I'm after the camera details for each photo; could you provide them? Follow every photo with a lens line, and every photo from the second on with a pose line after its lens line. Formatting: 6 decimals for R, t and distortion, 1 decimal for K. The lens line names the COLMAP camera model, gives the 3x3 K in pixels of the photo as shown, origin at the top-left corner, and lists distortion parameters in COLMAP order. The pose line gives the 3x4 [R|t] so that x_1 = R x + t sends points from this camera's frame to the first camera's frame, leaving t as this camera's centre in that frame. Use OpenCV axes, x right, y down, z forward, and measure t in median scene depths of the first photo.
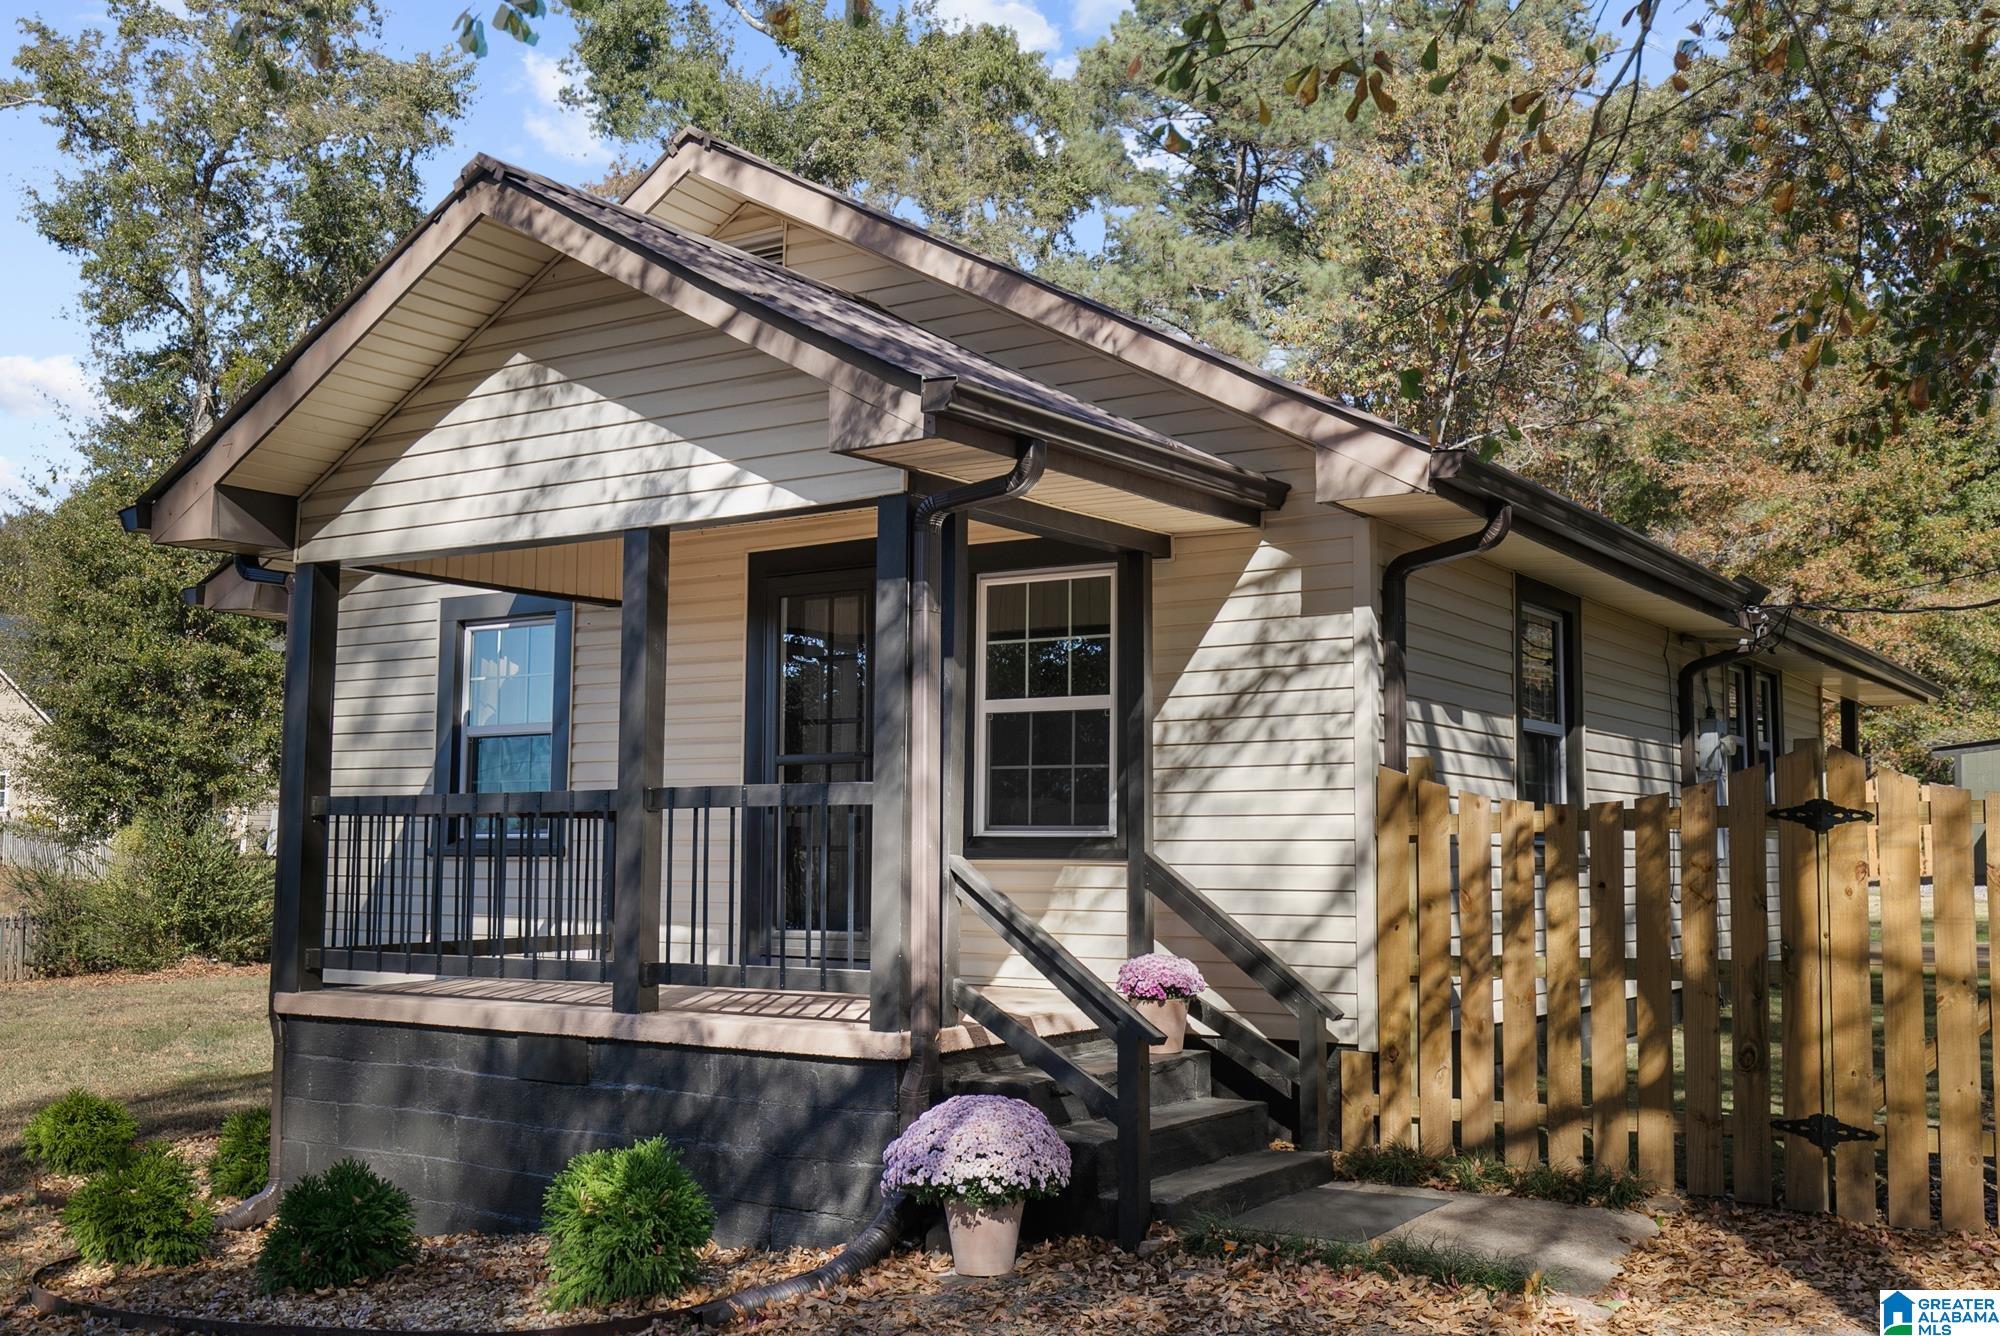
lens RADIAL K [[1935.4, 0, 1000.1], [0, 1935.4, 700.9], [0, 0, 1]] dist [-0.000028, 0.000851]
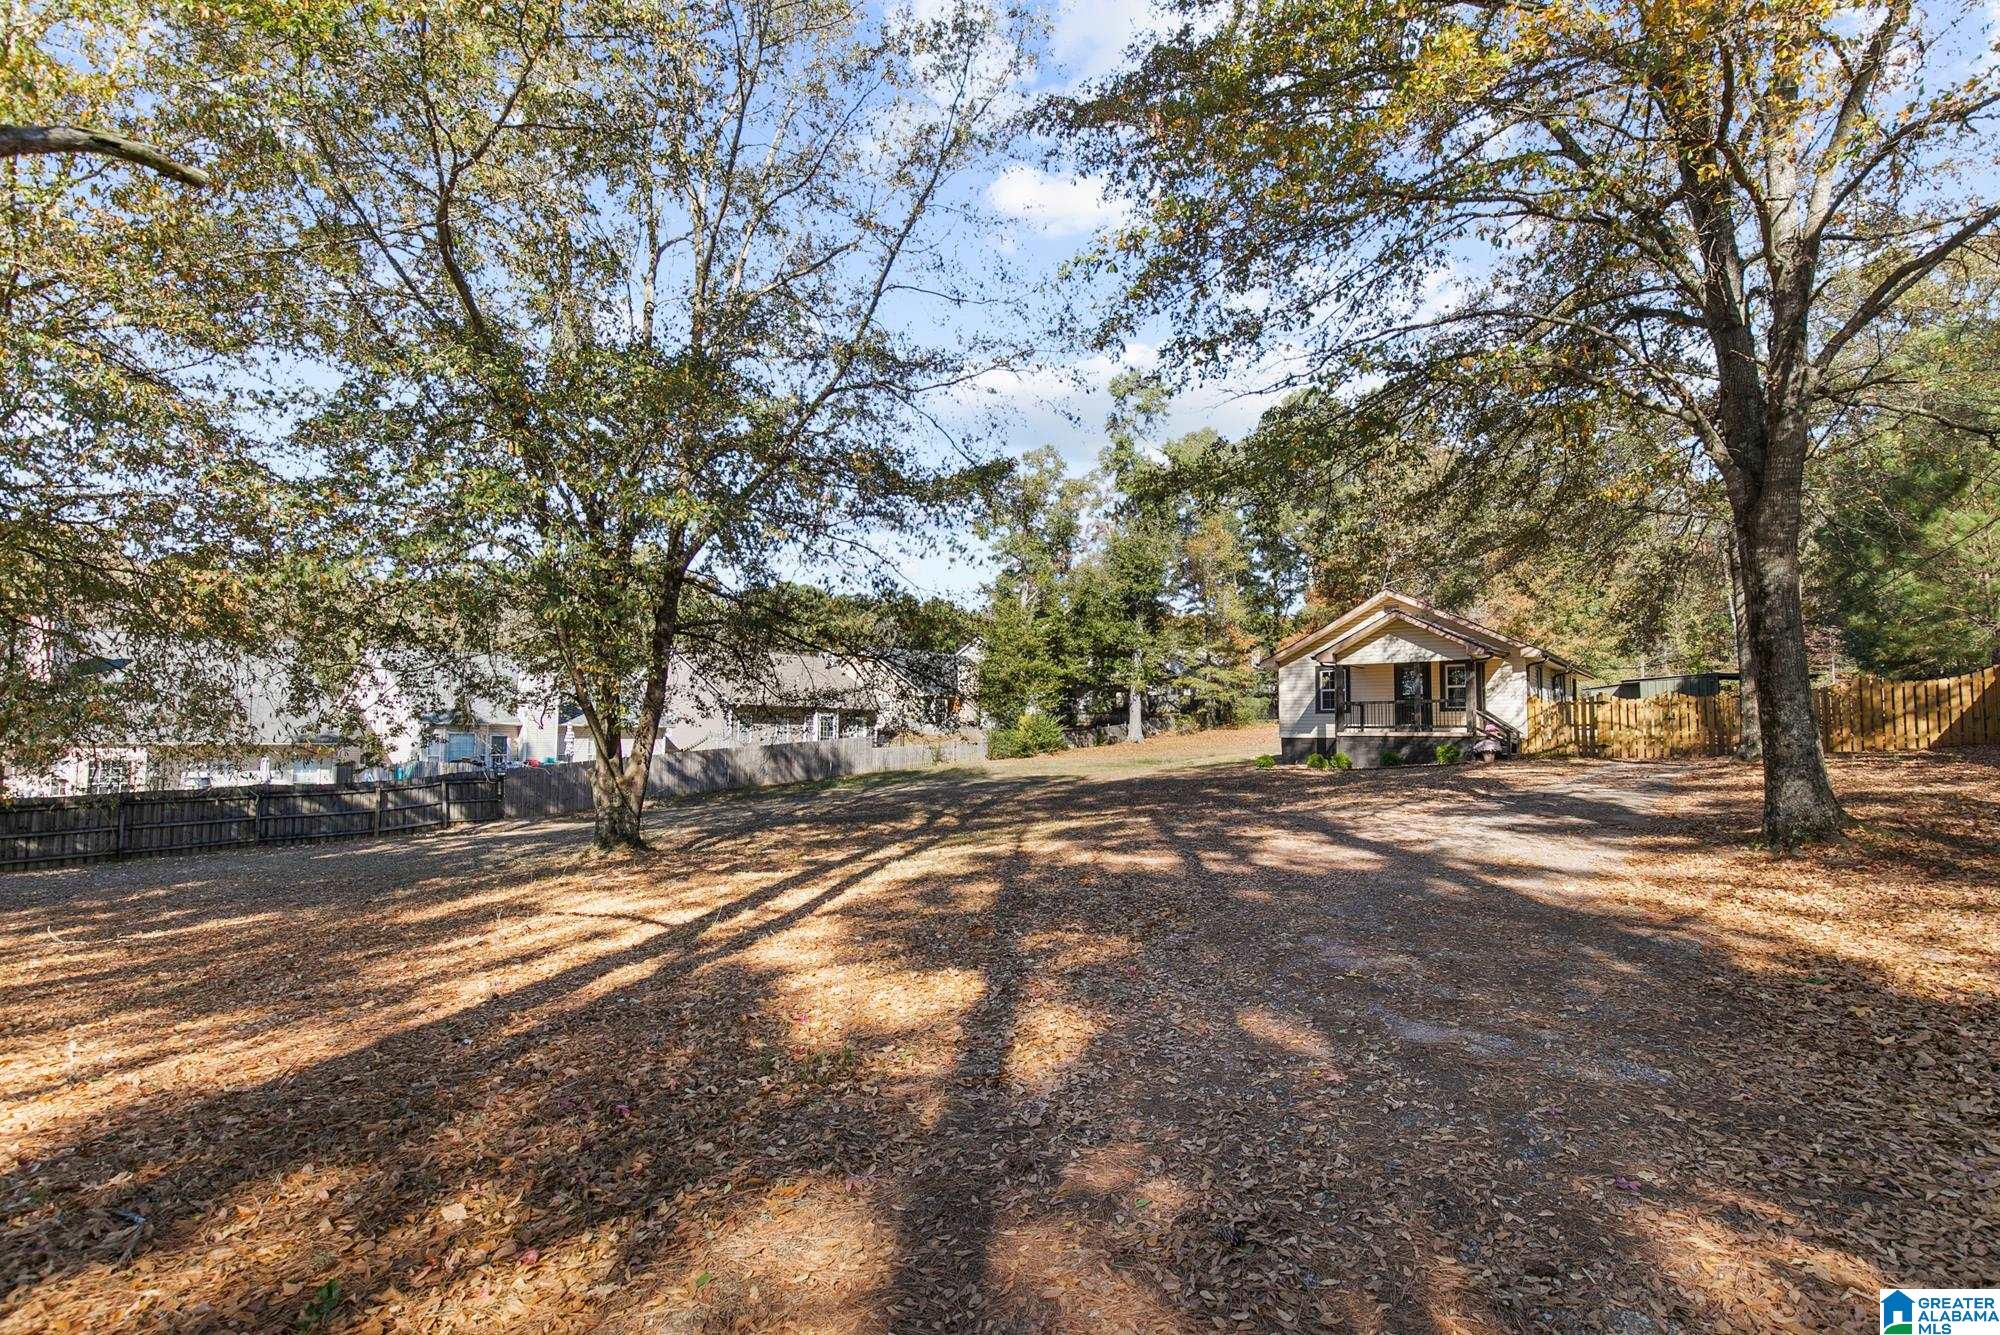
lens RADIAL K [[925.1, 0, 1000.0], [0, 925.1, 667.5], [0, 0, 1]] dist [0.000251, 0.000019]
pose [[0.996208, -0.010689, -0.086346, -1.353832], [0.010877, 0.999939, 0.001711, -0.089184], [0.086322, -0.002644, 0.996264, -2.363426]]
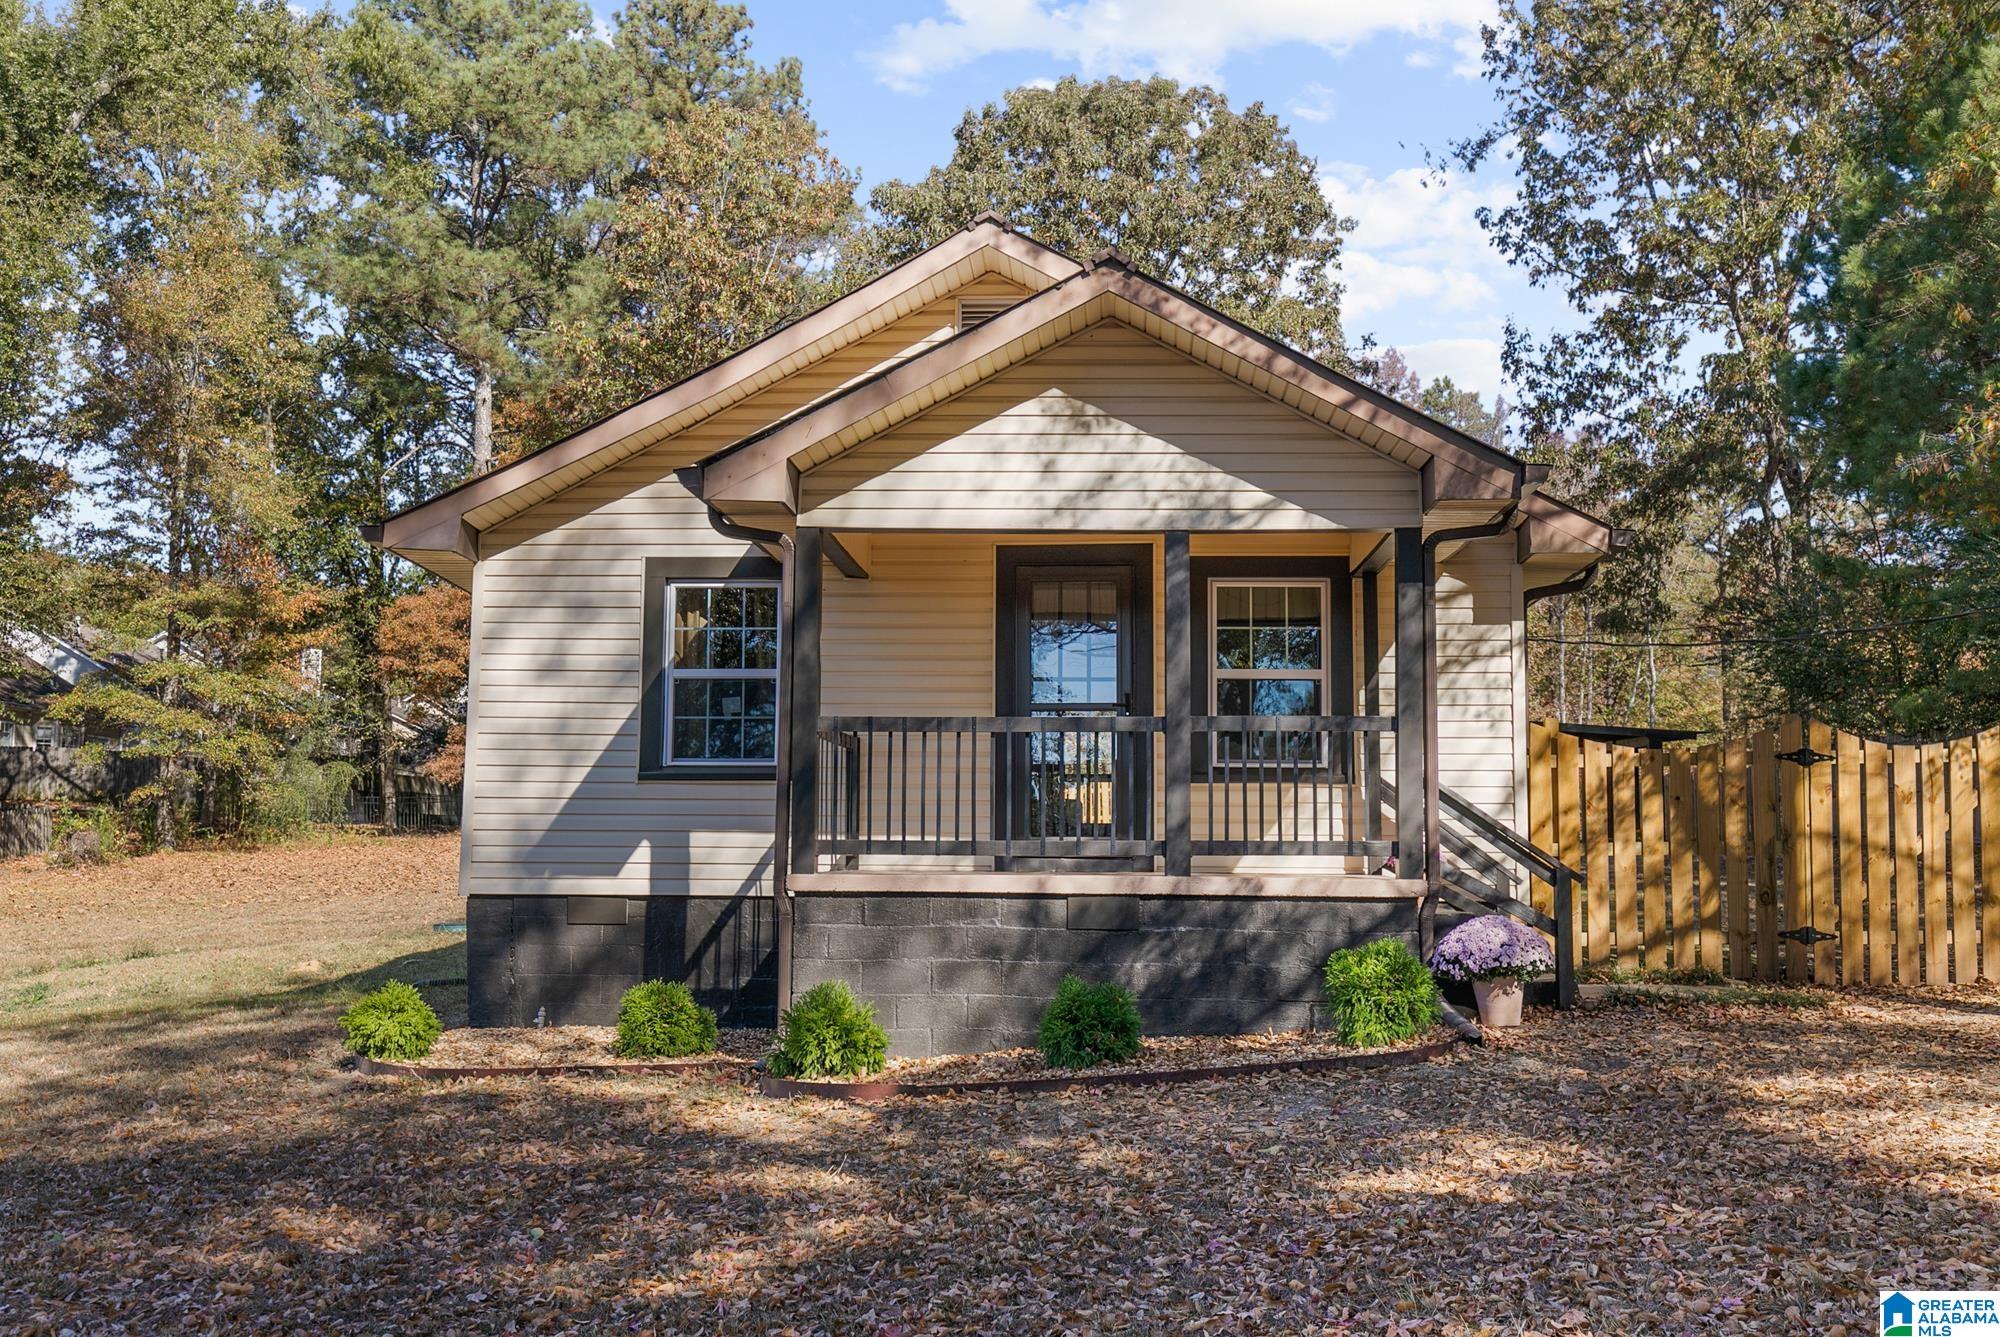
lens RADIAL K [[1941.5, 0, 1000.0], [0, 1941.5, 668.5], [0, 0, 1]] dist [0.011278, -0.001692]
pose [[0.862277, 0.055617, 0.503374, -0.987989], [-0.043249, 0.998407, -0.036228, 0.066167], [-0.504587, 0.009468, 0.863309, -0.141002]]
